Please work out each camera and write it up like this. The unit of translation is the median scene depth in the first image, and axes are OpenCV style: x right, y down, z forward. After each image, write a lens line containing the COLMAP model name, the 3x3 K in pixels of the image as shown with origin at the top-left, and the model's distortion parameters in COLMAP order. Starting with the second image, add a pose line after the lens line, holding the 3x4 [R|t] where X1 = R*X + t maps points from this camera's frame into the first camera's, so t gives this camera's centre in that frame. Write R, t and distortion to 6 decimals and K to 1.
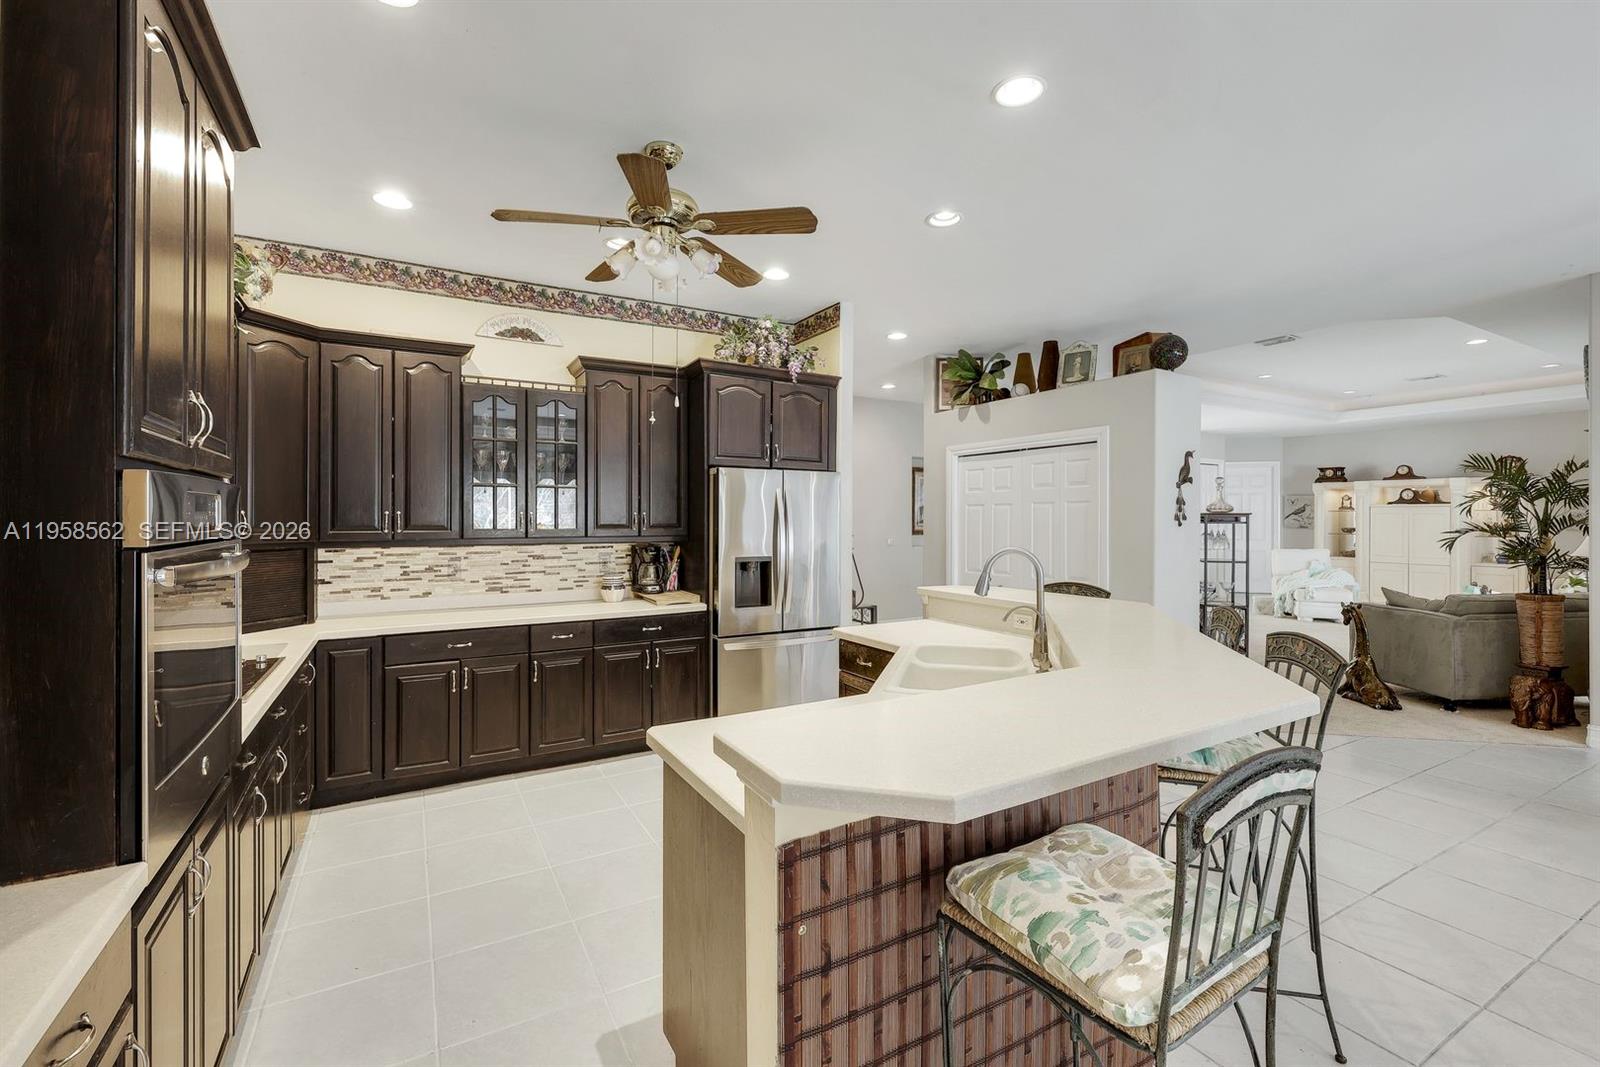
lens RADIAL K [[691.2, 0, 791.6], [0, 691.2, 513.2], [0, 0, 1]] dist [0.005550, 0.000419]
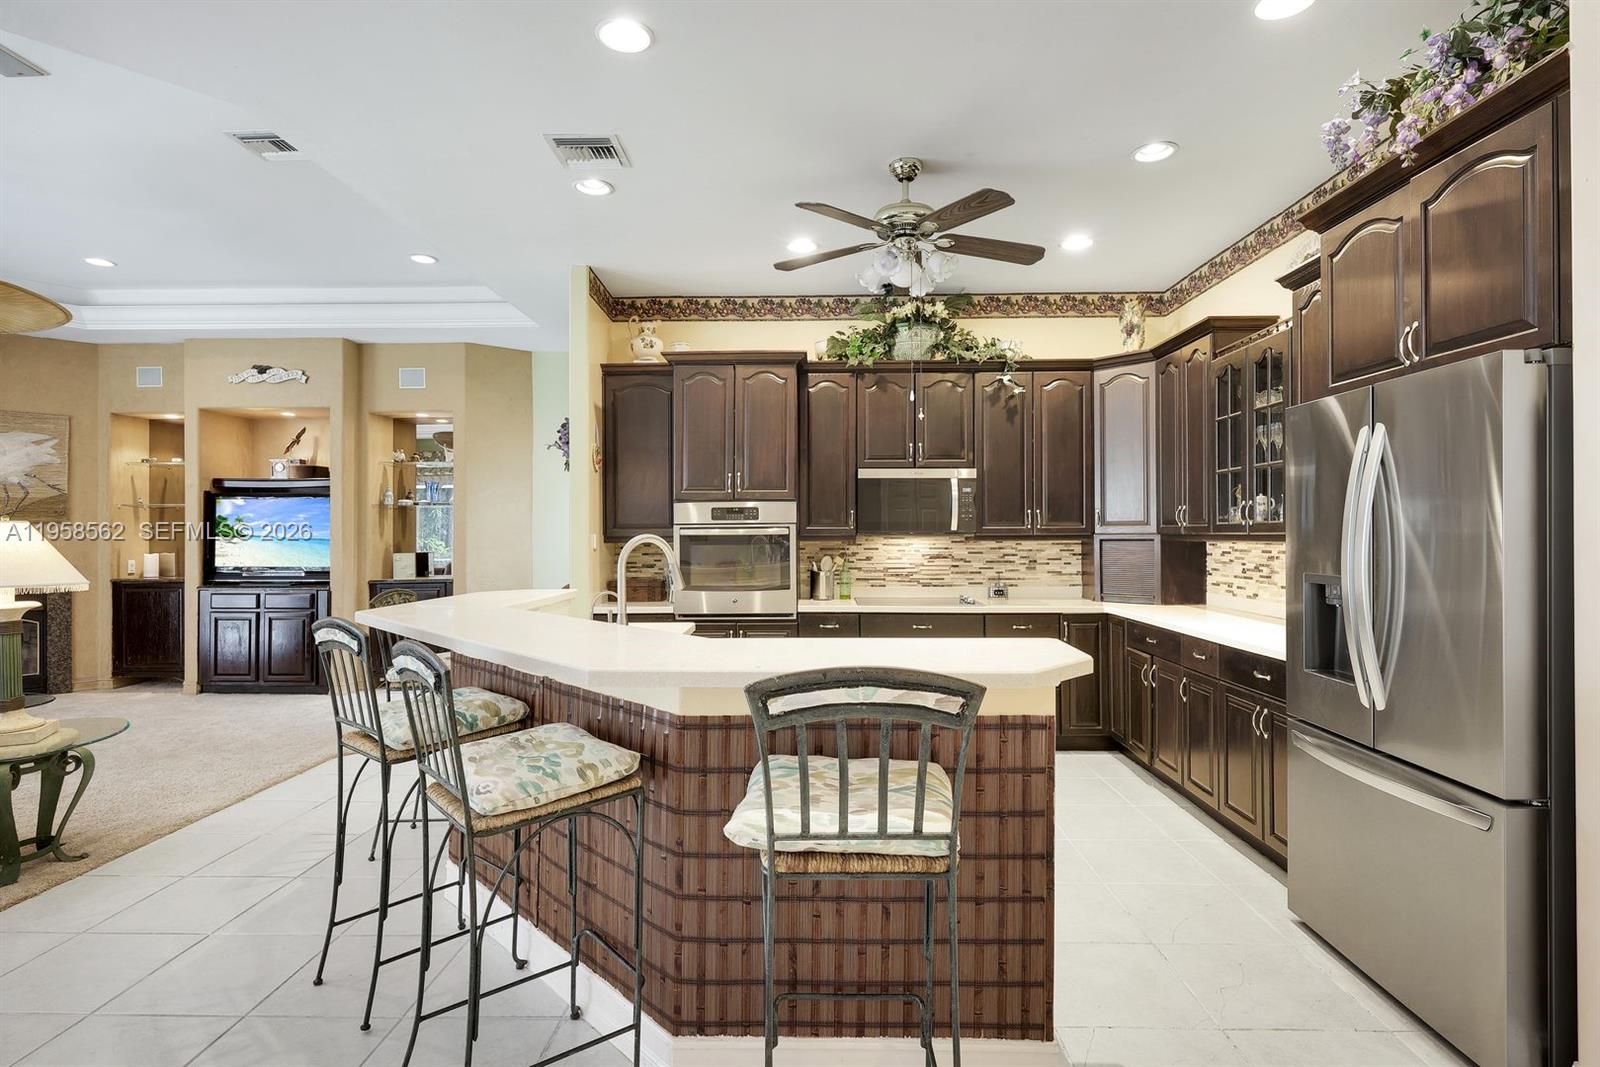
lens RADIAL K [[783.4, 0, 797.7], [0, 783.4, 529.3], [0, 0, 1]] dist [-0.001783, -0.000425]
pose [[-0.501732, -0.003648, -0.865015, 0.210318], [0.009185, 0.999912, -0.009545, 0.011240], [0.864974, -0.012734, -0.501655, 0.320527]]
